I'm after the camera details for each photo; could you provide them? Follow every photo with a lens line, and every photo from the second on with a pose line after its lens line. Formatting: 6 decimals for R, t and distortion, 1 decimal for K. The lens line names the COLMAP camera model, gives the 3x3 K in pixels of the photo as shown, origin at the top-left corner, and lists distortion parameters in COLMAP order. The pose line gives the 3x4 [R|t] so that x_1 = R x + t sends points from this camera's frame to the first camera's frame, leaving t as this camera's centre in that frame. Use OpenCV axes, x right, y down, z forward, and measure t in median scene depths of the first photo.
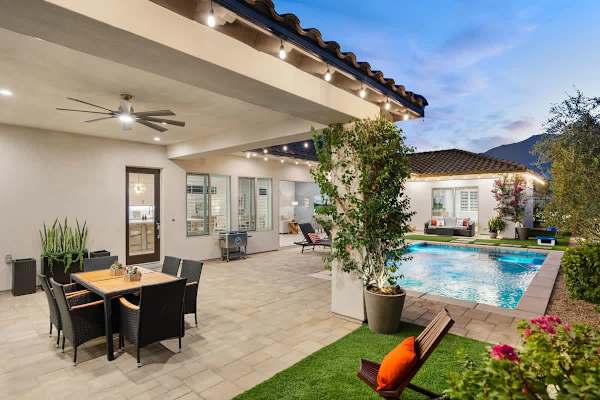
lens RADIAL K [[305.0, 0, 302.4], [0, 305.0, 202.2], [0, 0, 1]] dist [-0.001581, -0.000286]
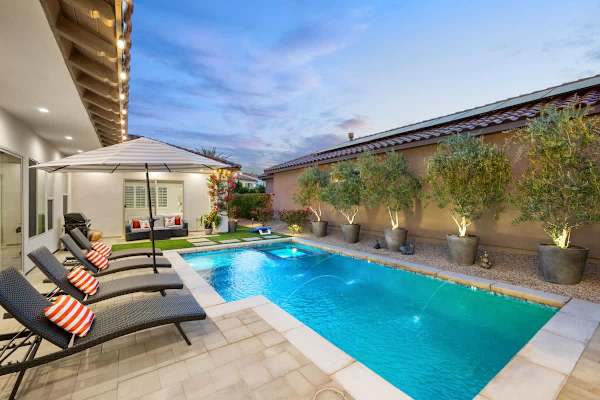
lens RADIAL K [[262.9, 0, 295.1], [0, 262.9, 198.9], [0, 0, 1]] dist [0.004154, 0.001253]
pose [[0.226497, 0.006139, 0.973993, -0.135398], [0.002954, 0.999971, -0.006990, 0.010568], [-0.974007, 0.004461, 0.226472, 0.547479]]
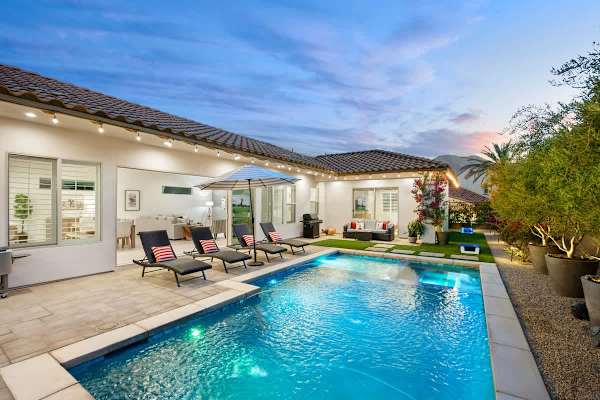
lens RADIAL K [[262.9, 0, 296.3], [0, 262.9, 204.4], [0, 0, 1]] dist [0.004154, 0.001253]
pose [[0.989272, 0.008768, 0.145820, 0.167816], [-0.008654, 0.999962, -0.001415, 0.006055], [-0.145827, 0.000138, 0.989310, 0.275085]]
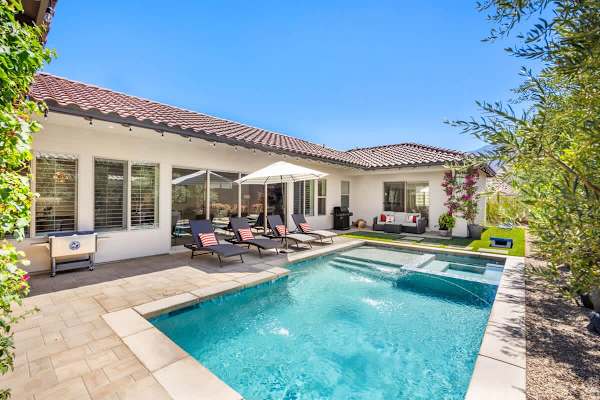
lens RADIAL K [[262.9, 0, 298.7], [0, 262.9, 194.9], [0, 0, 1]] dist [0.004154, 0.001253]
pose [[0.999697, 0.008252, 0.023179, 0.176459], [-0.007992, 0.999904, -0.011294, 0.006499], [-0.023270, 0.011106, 0.999668, 0.223397]]
